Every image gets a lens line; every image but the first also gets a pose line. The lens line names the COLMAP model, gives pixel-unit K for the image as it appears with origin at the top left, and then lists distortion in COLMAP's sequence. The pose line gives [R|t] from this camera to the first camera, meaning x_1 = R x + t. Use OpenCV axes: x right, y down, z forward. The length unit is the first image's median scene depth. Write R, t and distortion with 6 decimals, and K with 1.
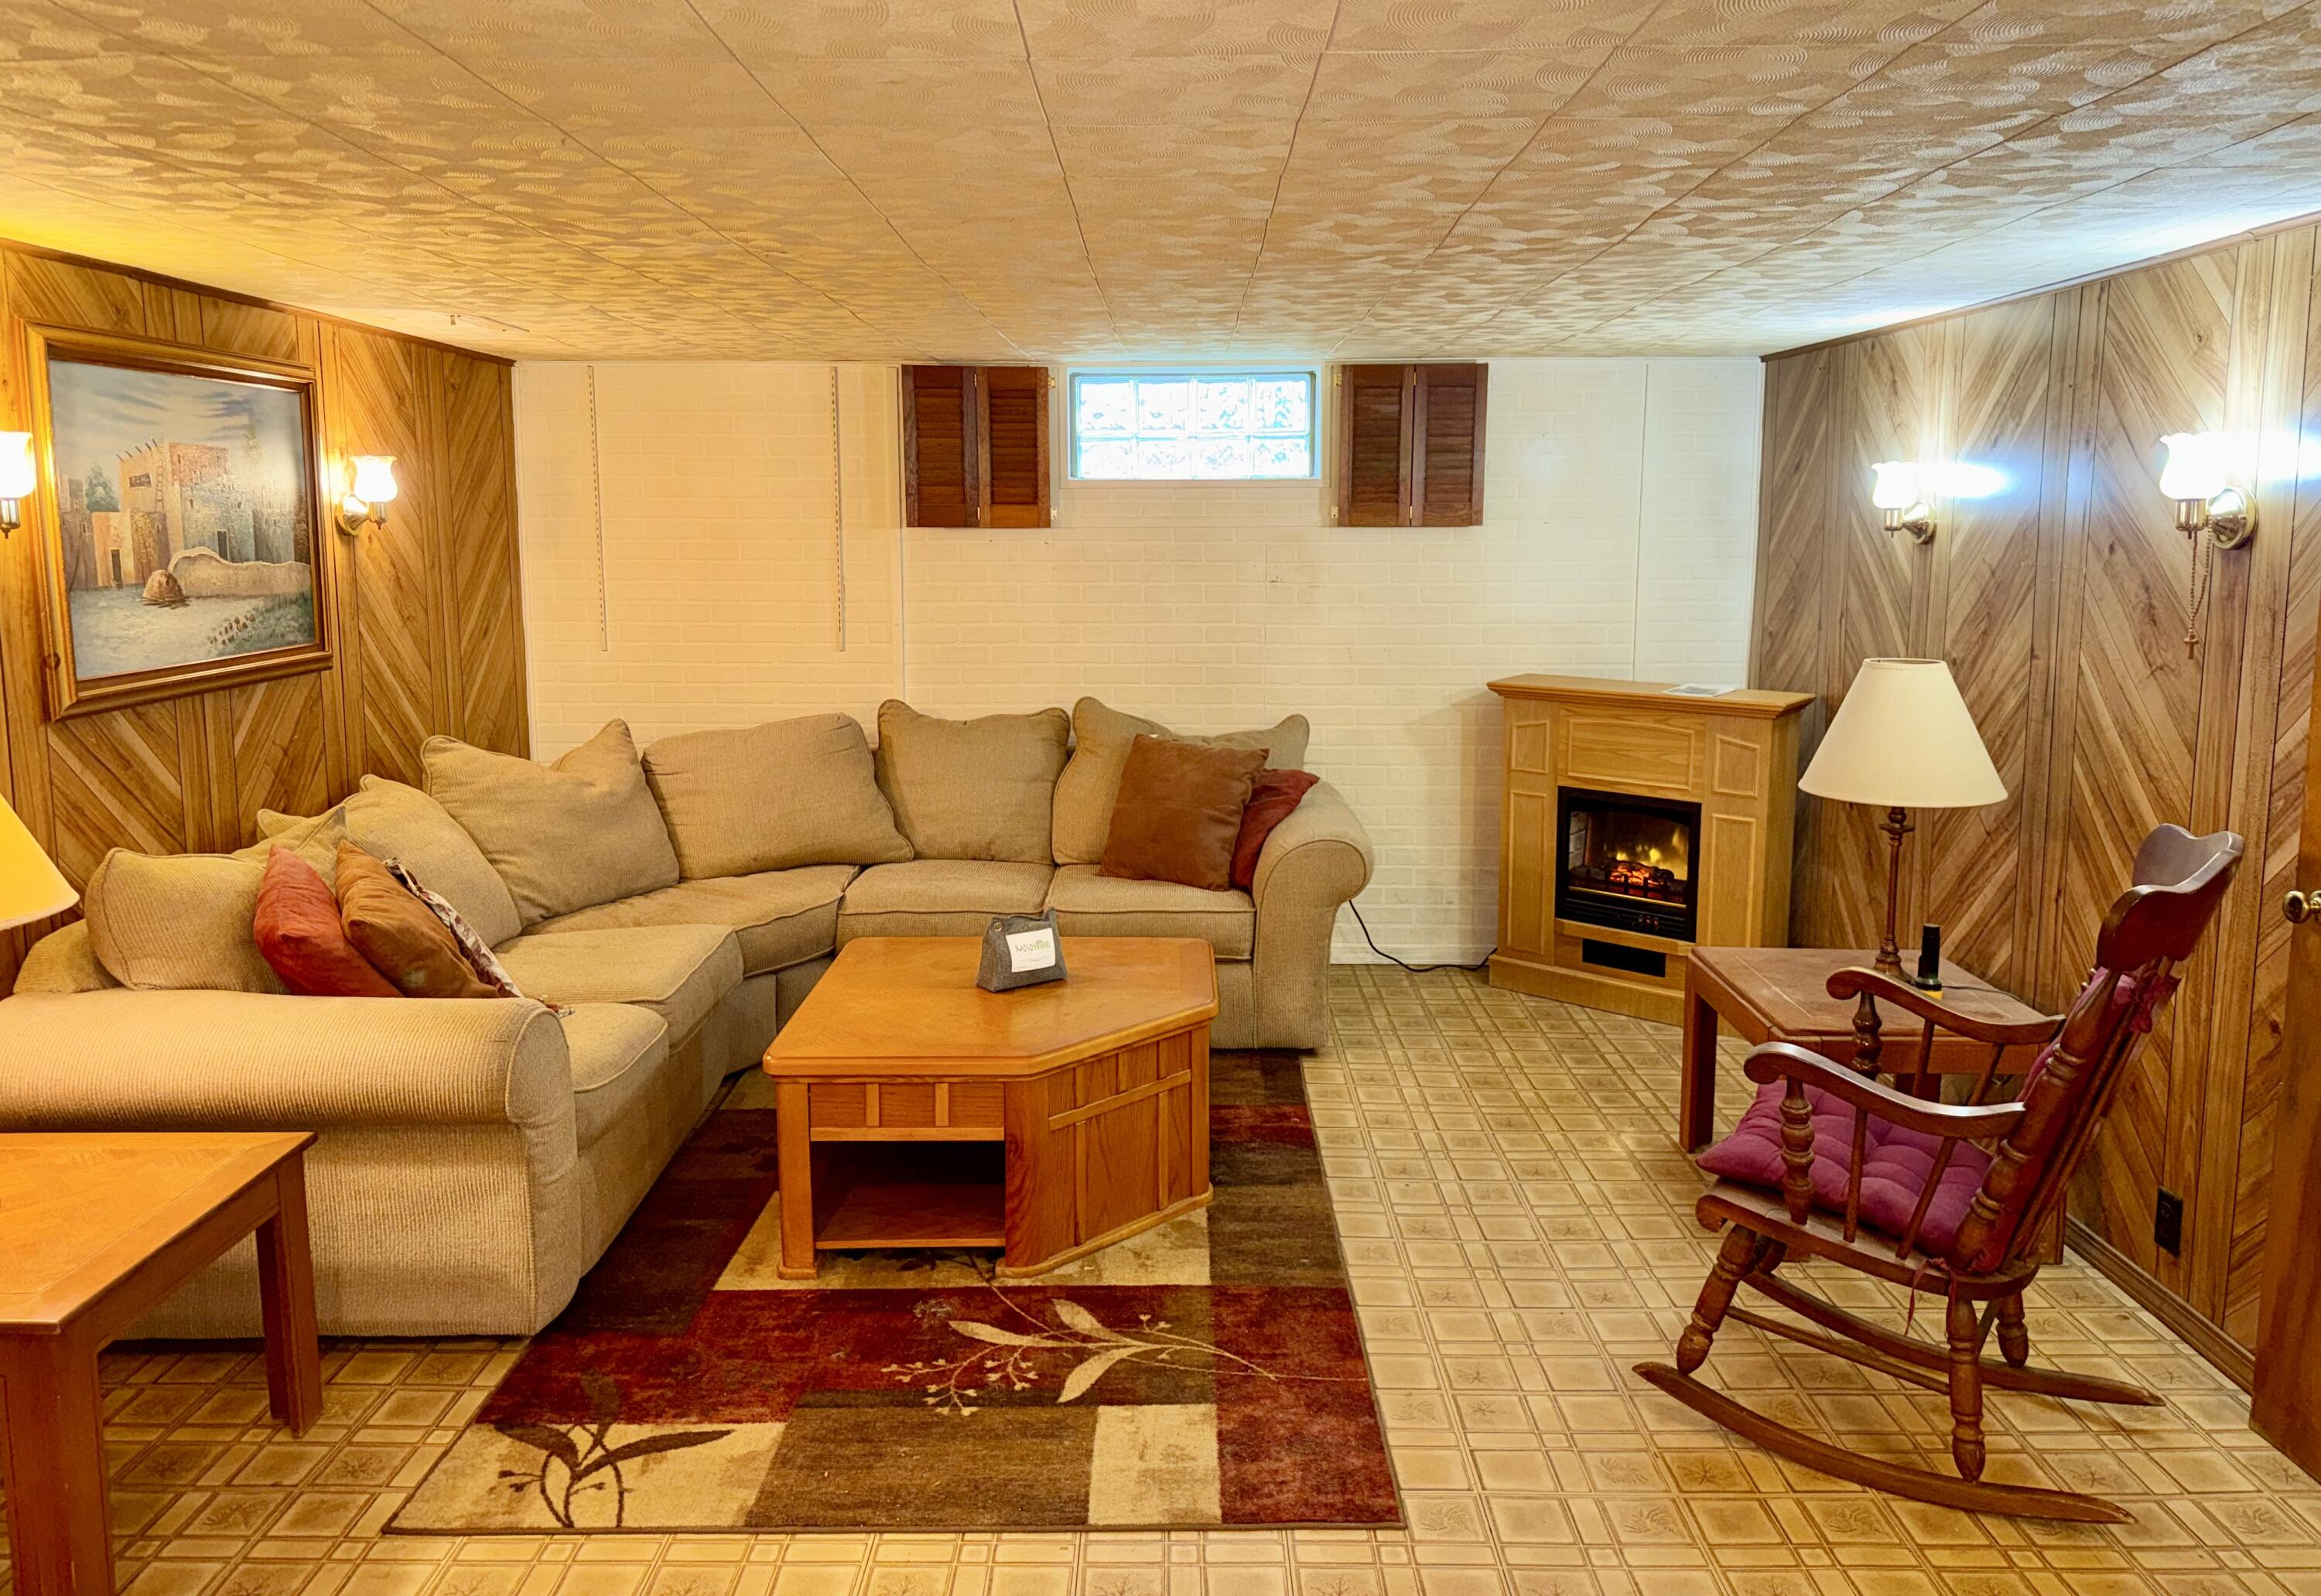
lens RADIAL K [[1638.6, 0, 1149.5], [0, 1638.6, 719.5], [0, 0, 1]] dist [0.138434, -0.221686]
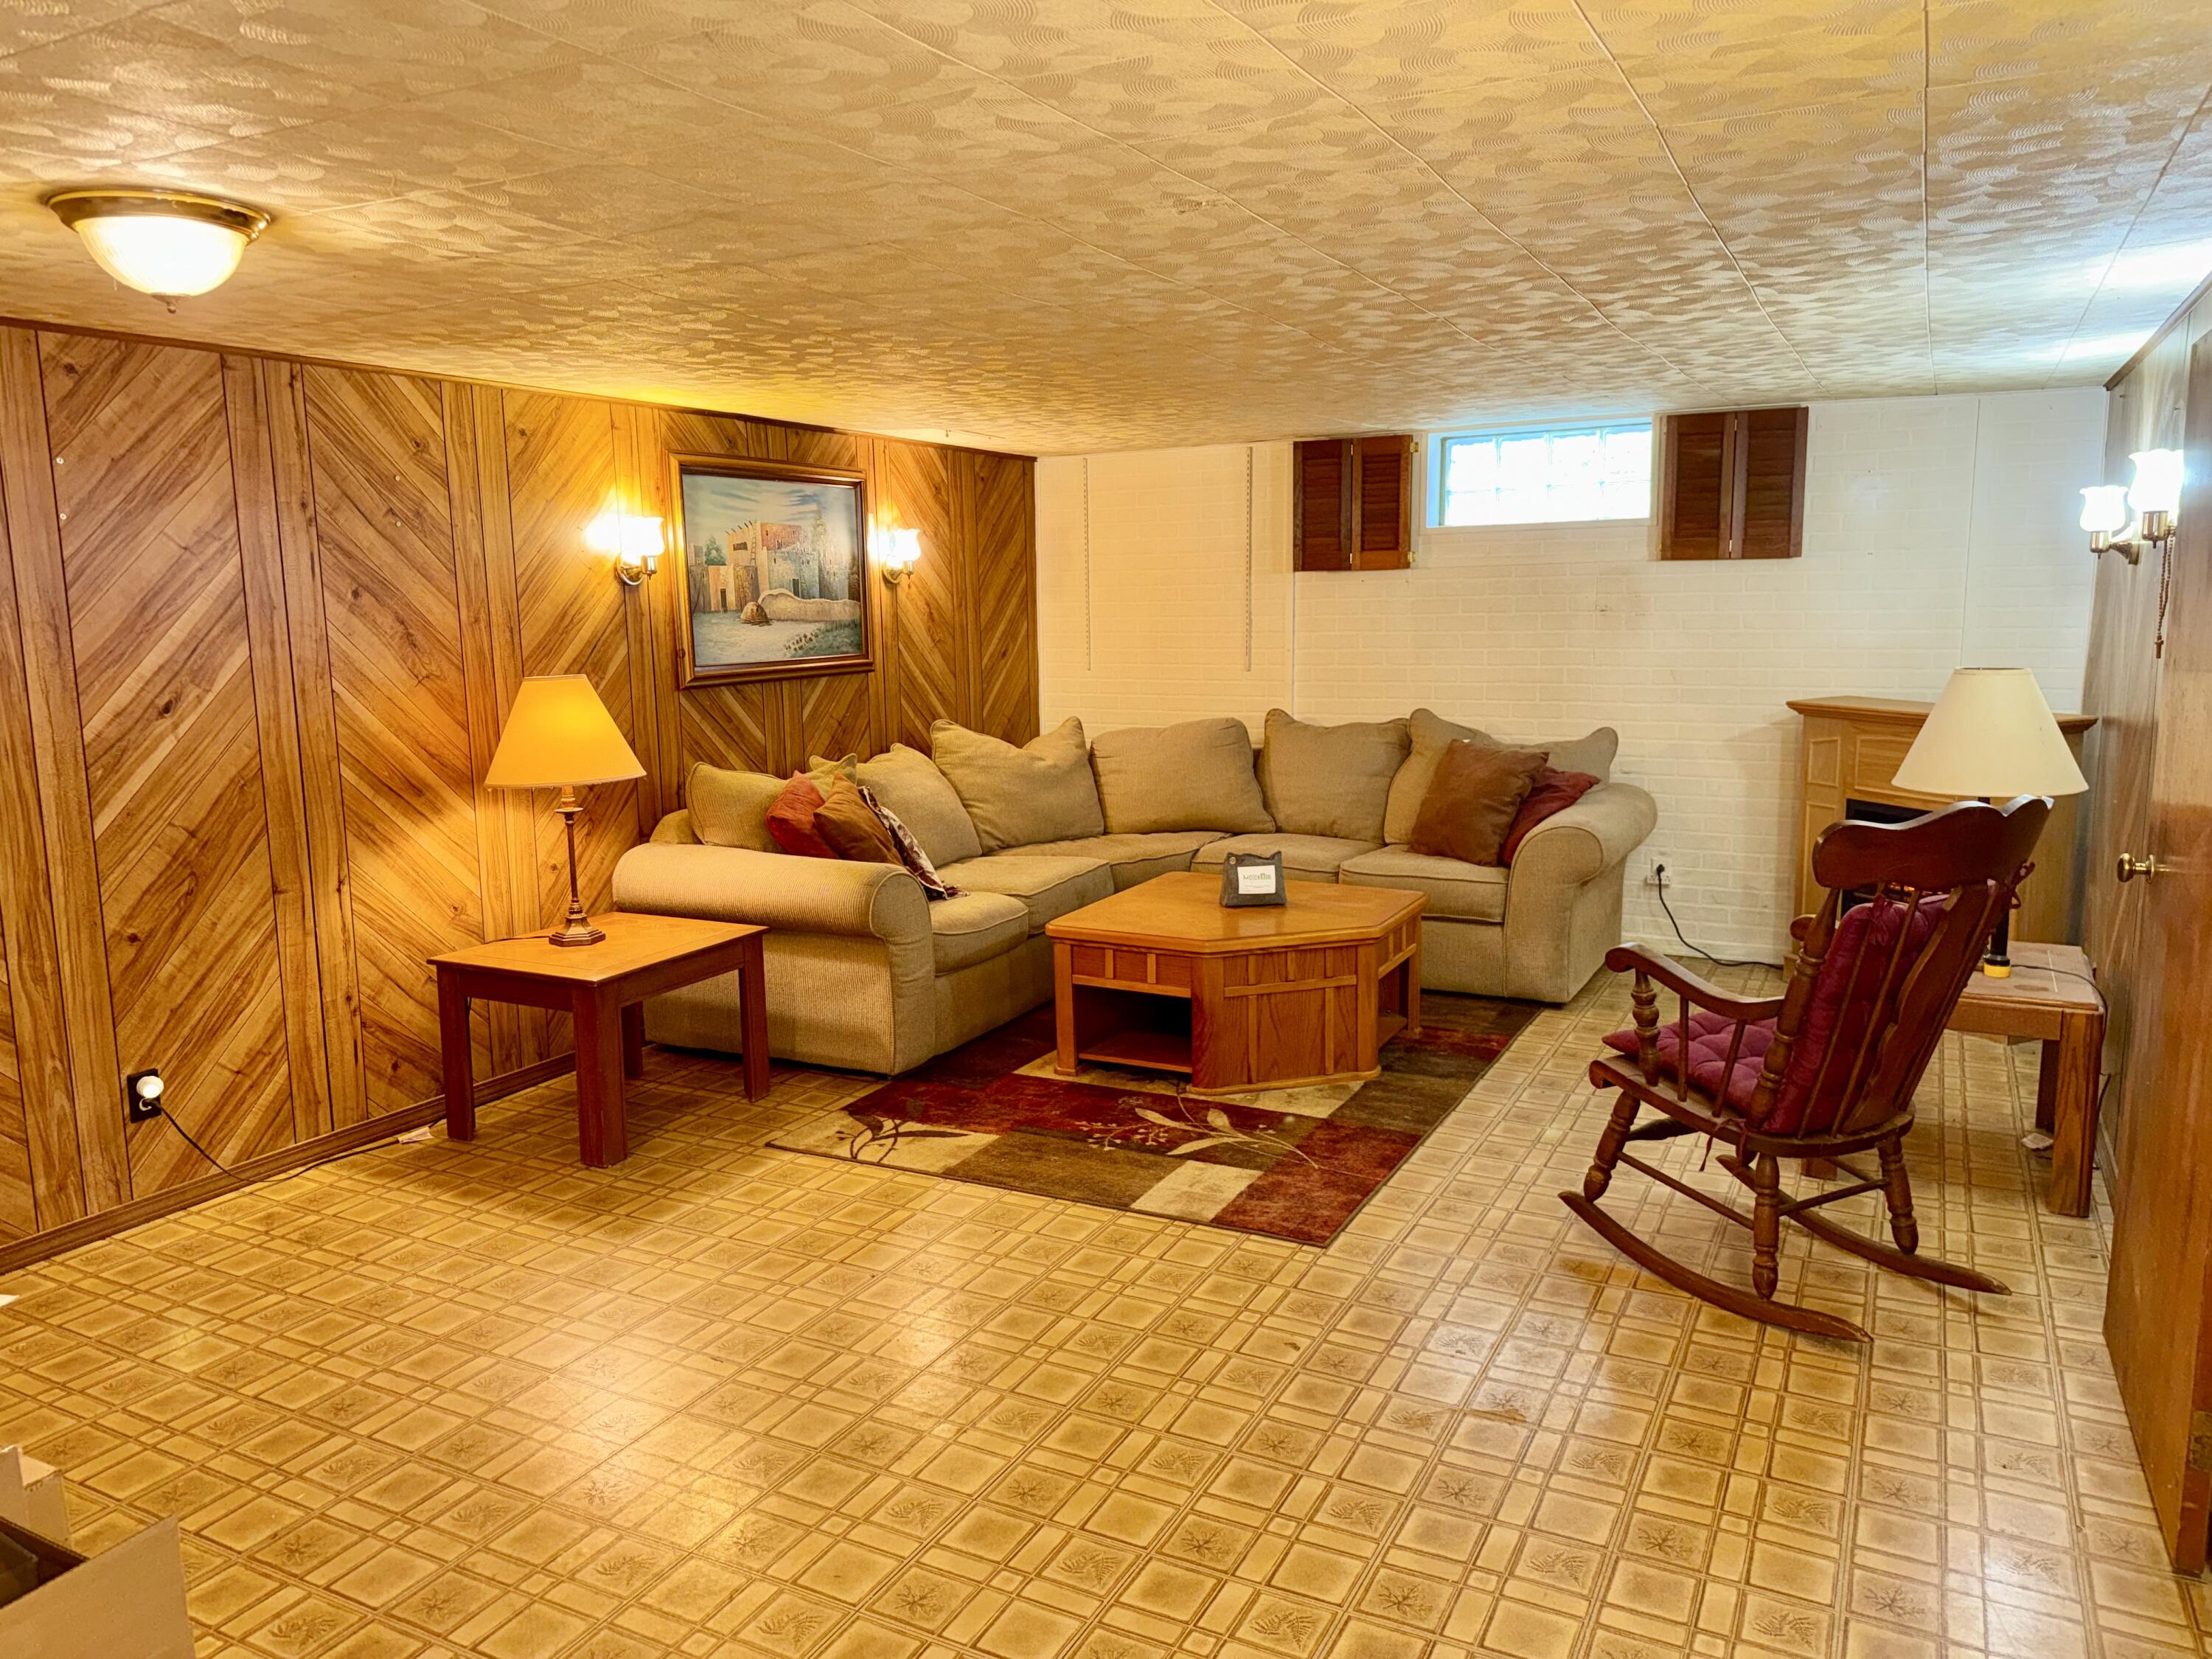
lens RADIAL K [[1545.3, 0, 1096.4], [0, 1545.3, 827.0], [0, 0, 1]] dist [0.195046, -0.326042]
pose [[0.890322, 0.056098, -0.451863, 0.396448], [-0.040761, 0.998217, 0.043615, 0.048057], [0.453503, -0.020413, 0.891021, -0.203874]]
